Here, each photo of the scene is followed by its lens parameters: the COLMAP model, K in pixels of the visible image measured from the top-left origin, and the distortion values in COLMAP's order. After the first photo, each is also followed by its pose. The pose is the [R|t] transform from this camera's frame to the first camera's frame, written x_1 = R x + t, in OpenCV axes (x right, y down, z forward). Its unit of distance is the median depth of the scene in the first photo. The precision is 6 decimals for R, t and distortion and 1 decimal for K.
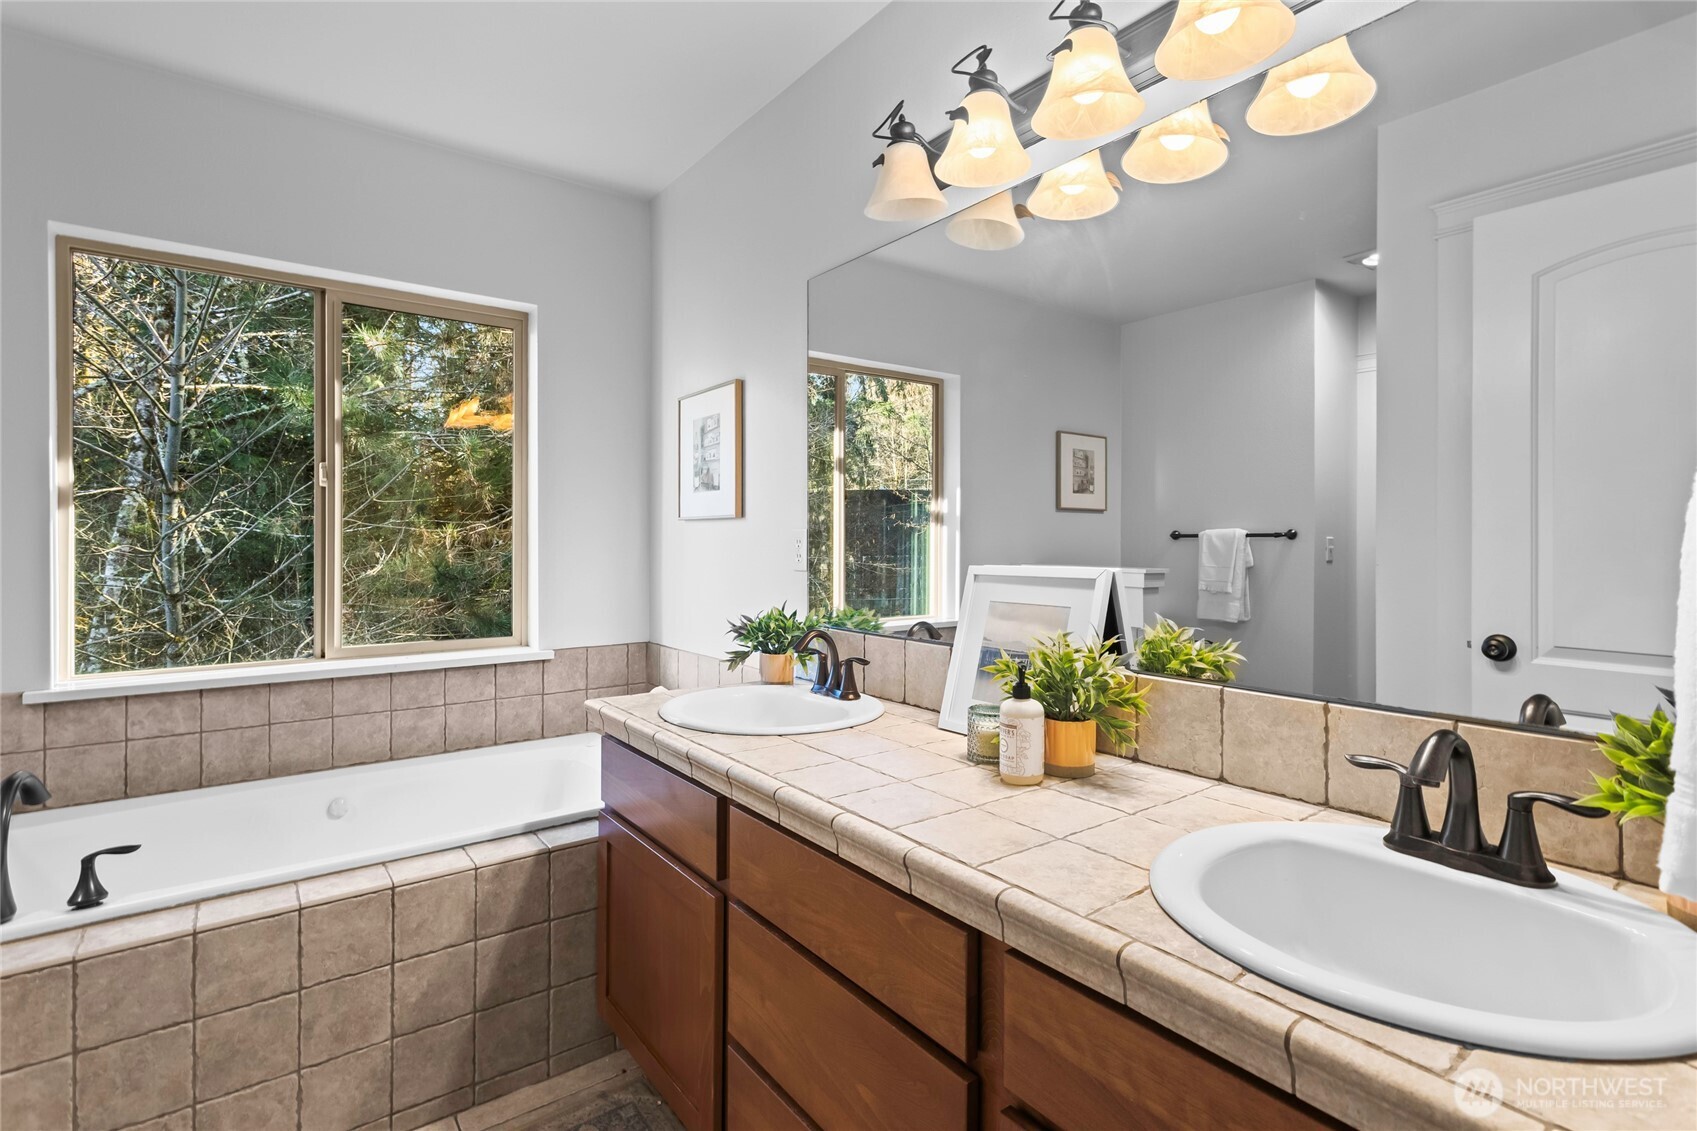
lens RADIAL K [[811.0, 0, 850.6], [0, 811.0, 549.4], [0, 0, 1]] dist [0.010332, 0.000275]
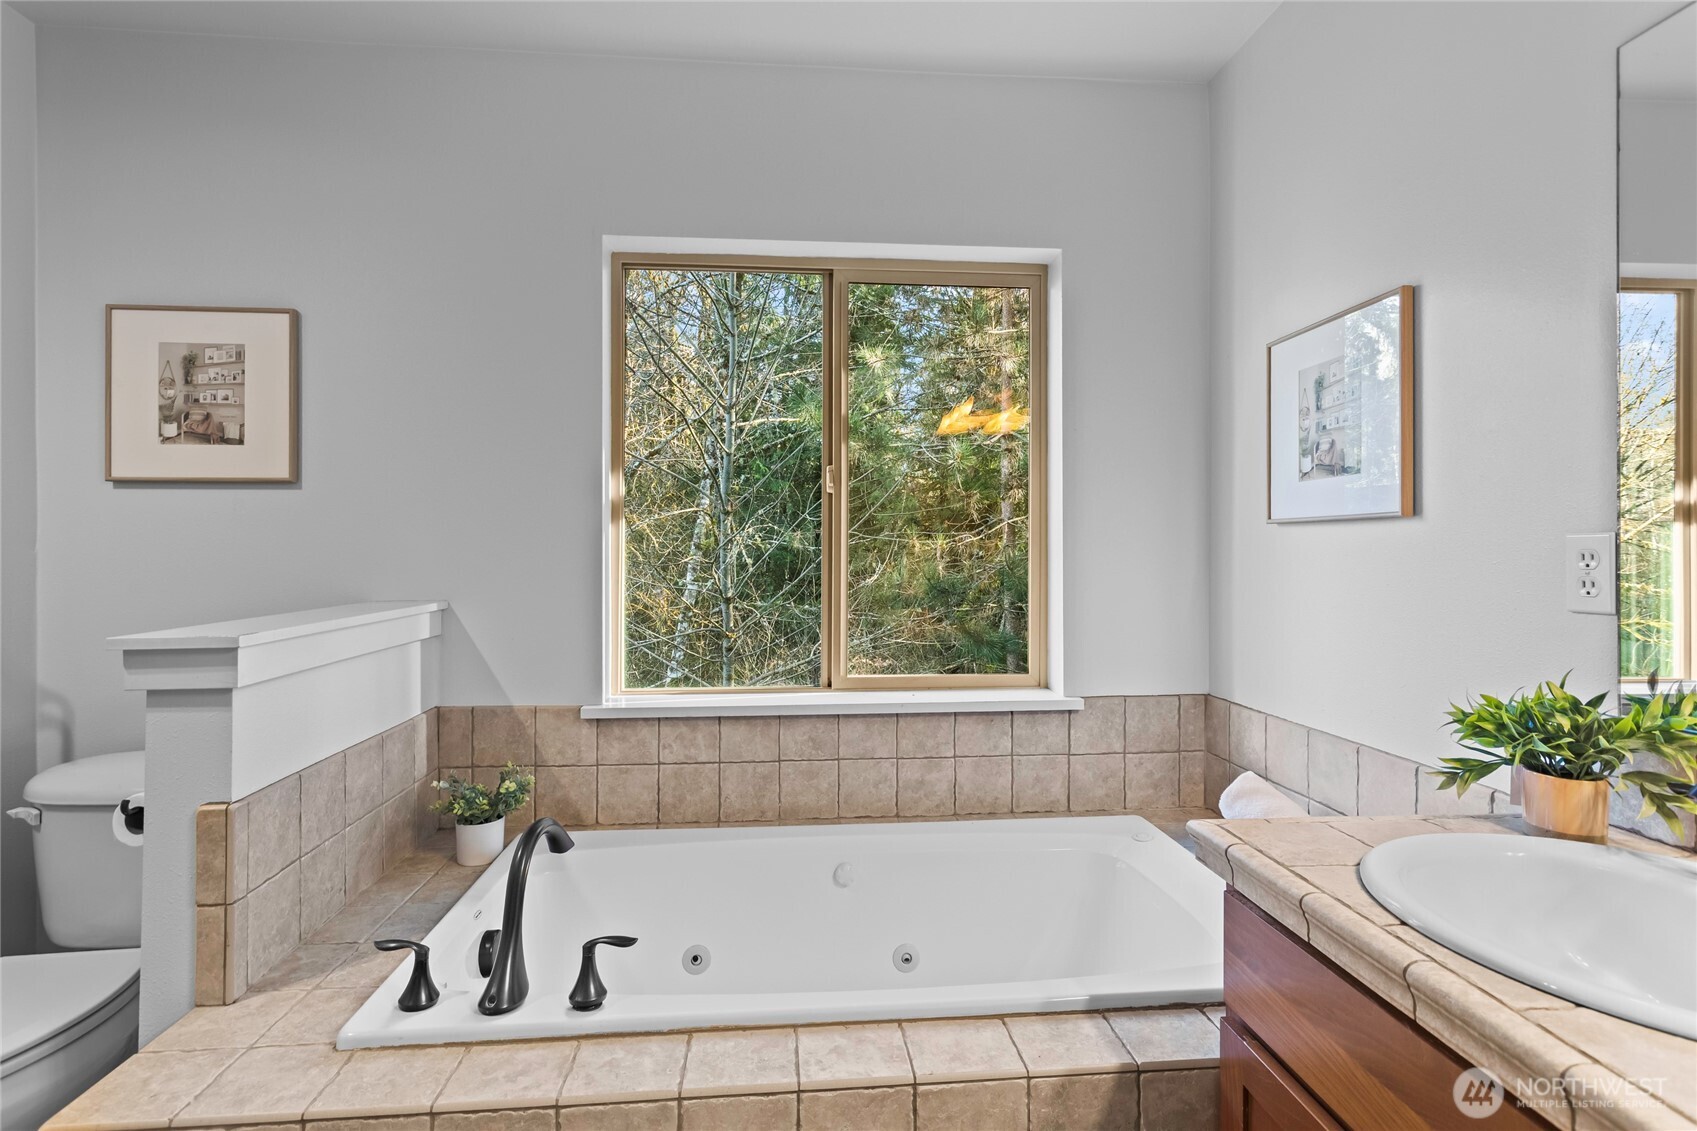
lens RADIAL K [[811.0, 0, 849.3], [0, 811.0, 555.7], [0, 0, 1]] dist [0.010332, 0.000275]
pose [[0.850212, 0.000462, -0.526441, -0.172287], [-0.002796, 0.999989, -0.003638, -0.006338], [0.526434, 0.004565, 0.850204, 0.271858]]
